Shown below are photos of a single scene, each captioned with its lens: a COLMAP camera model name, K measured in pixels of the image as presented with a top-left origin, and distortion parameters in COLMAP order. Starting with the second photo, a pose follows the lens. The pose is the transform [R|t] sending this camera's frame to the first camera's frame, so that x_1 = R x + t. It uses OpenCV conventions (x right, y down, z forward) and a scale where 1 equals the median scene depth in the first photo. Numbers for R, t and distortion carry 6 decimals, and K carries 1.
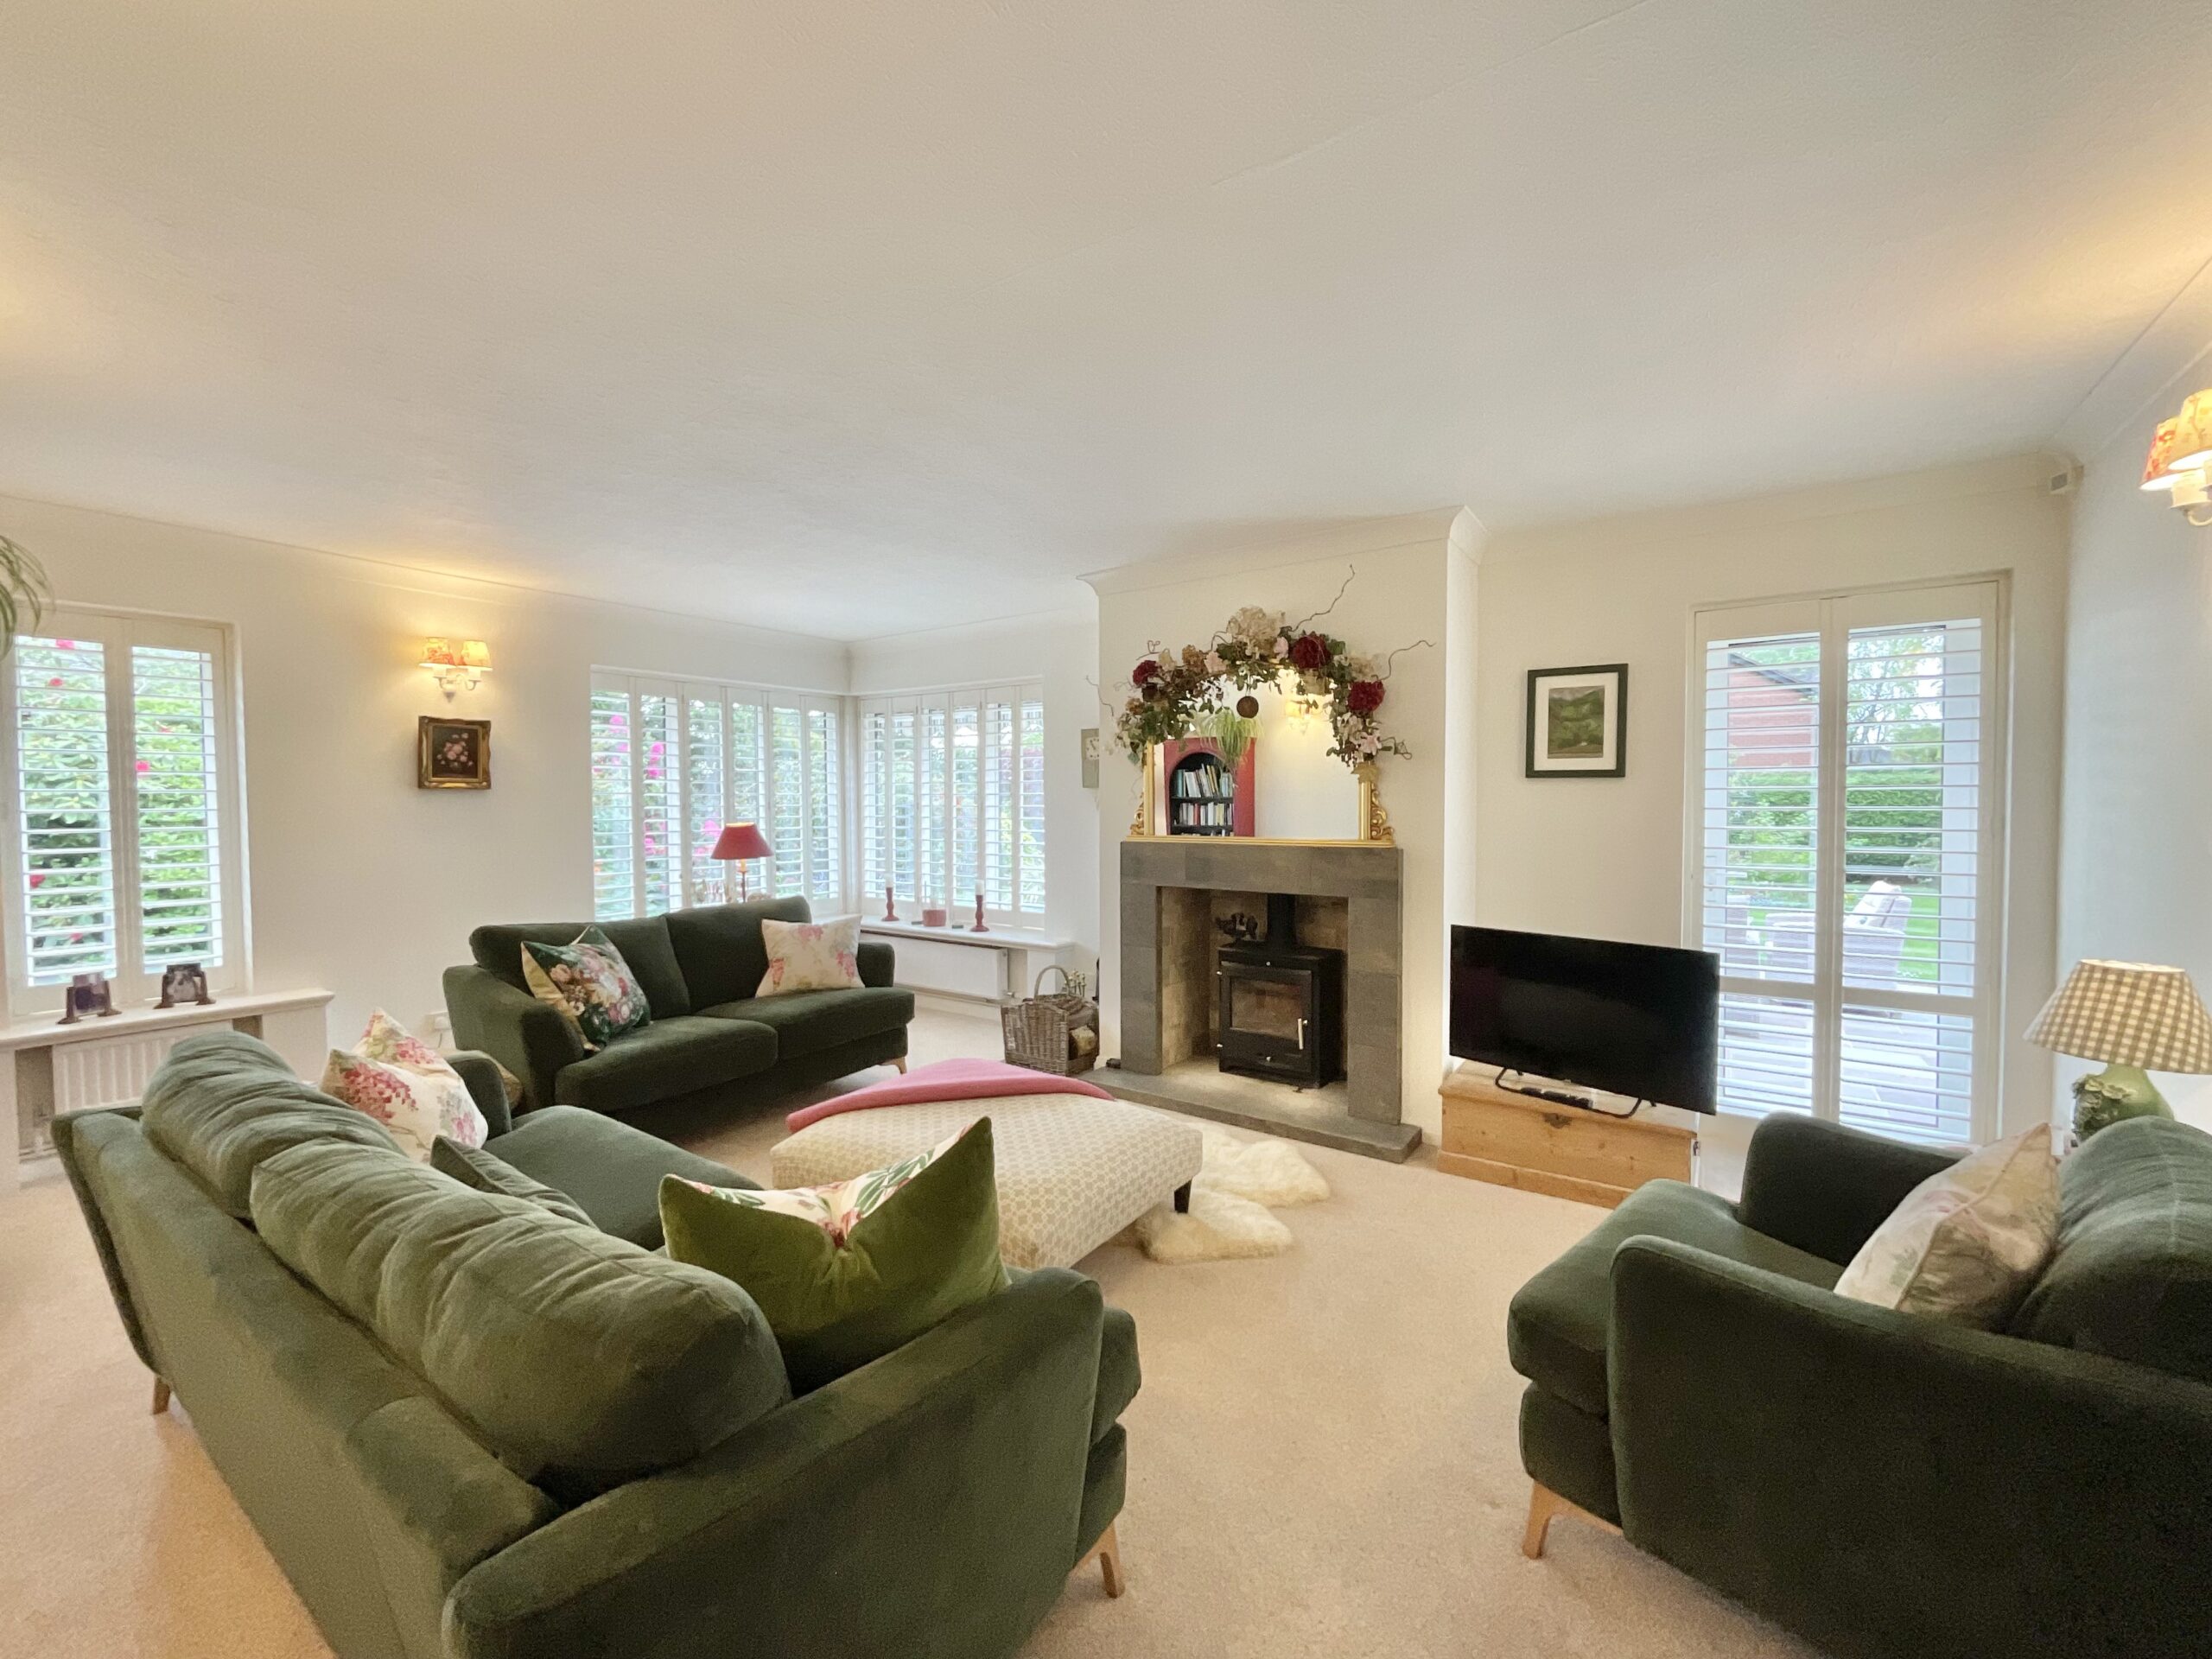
lens RADIAL K [[897.2, 0, 1098.3], [0, 897.2, 822.5], [0, 0, 1]] dist [0.002031, -0.000420]
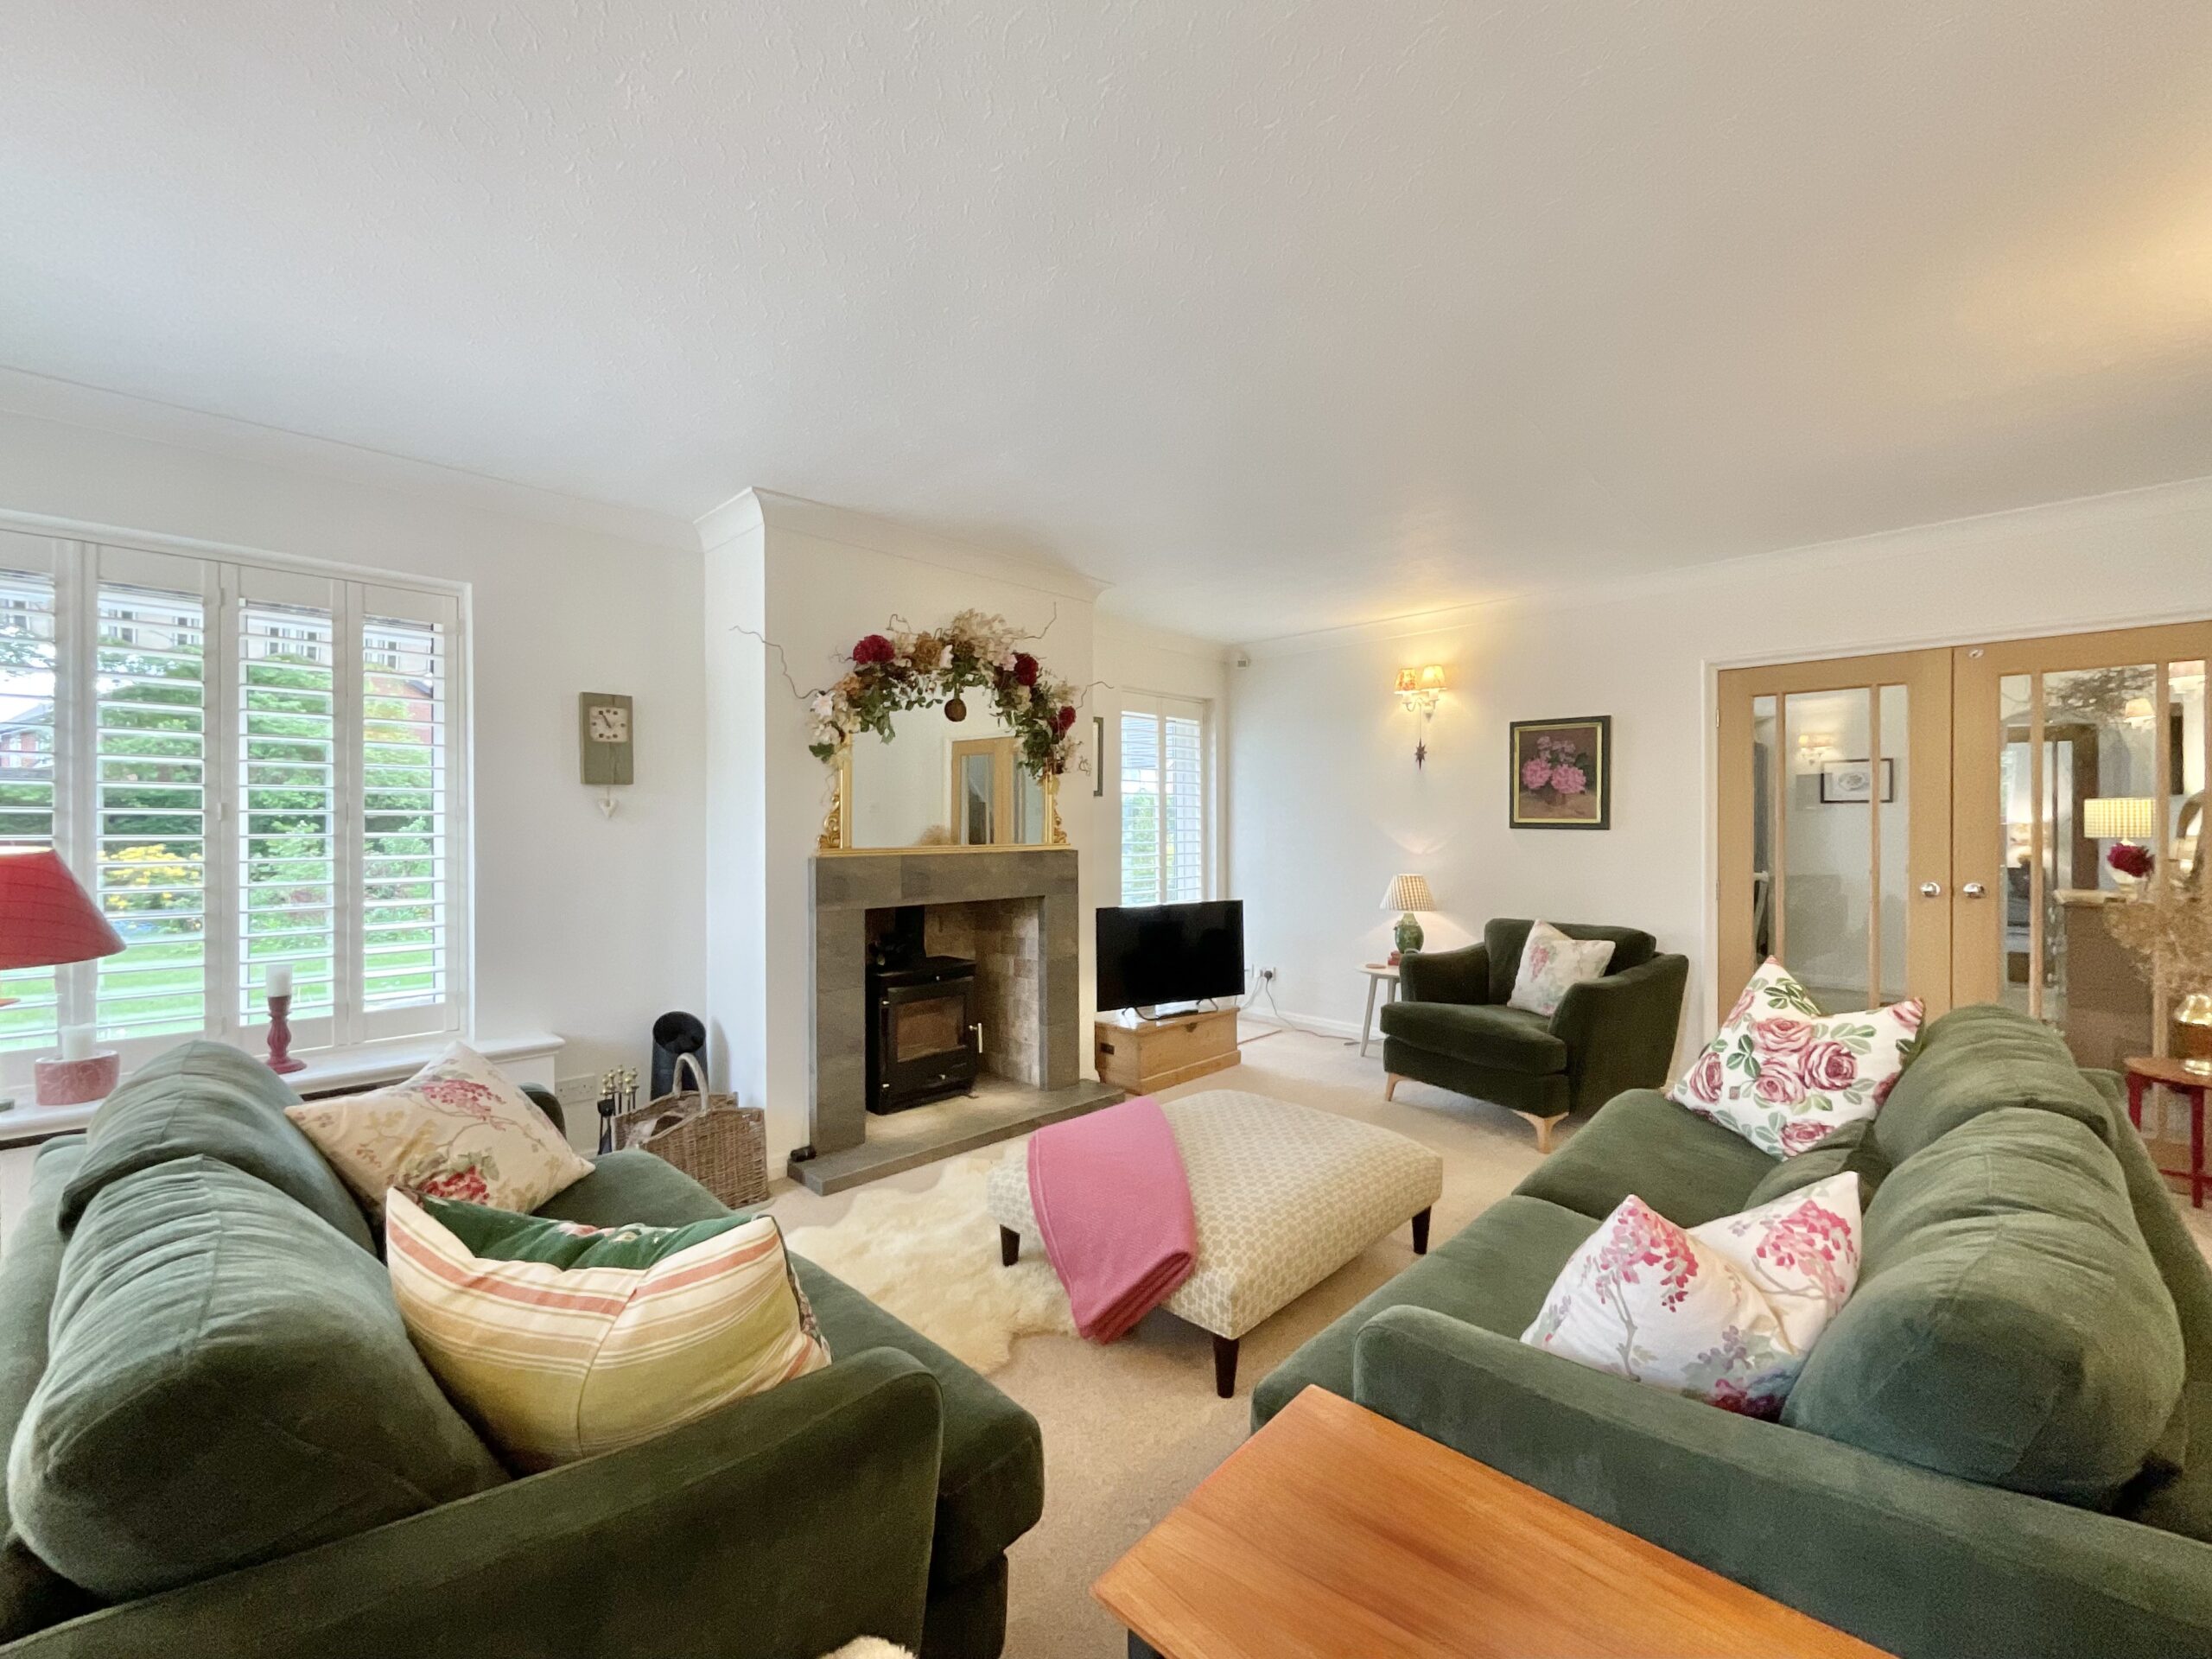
lens RADIAL K [[897.2, 0, 1107.1], [0, 897.2, 826.0], [0, 0, 1]] dist [0.002031, -0.000420]
pose [[0.171908, 0.001373, 0.985112, -0.695247], [0.022399, 0.999735, -0.005302, 0.003442], [-0.984858, 0.022977, 0.171832, 0.626634]]
